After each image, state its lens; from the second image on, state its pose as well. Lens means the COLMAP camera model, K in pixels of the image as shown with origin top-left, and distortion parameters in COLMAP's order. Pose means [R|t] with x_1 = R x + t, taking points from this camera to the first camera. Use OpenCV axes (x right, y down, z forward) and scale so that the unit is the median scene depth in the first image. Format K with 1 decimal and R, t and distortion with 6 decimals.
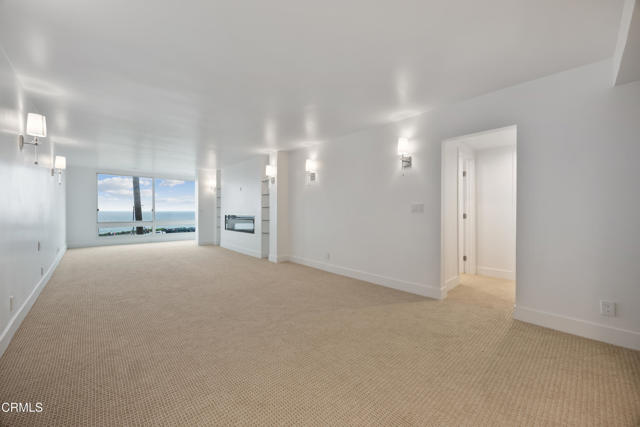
lens RADIAL K [[242.3, 0, 320.1], [0, 242.3, 210.6], [0, 0, 1]] dist [-0.001967, -0.000352]
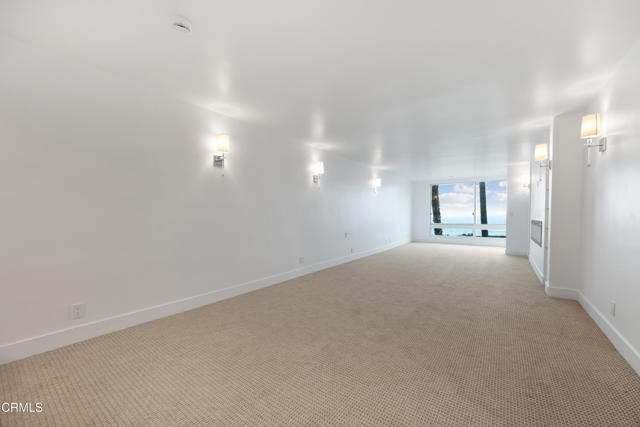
lens RADIAL K [[242.3, 0, 320.1], [0, 242.3, 210.6], [0, 0, 1]] dist [-0.001967, -0.000352]
pose [[0.226895, -0.019979, -0.973714, 0.174493], [0.005519, 0.999800, -0.019228, 0.000699], [0.973903, -0.001011, 0.226960, 0.165709]]
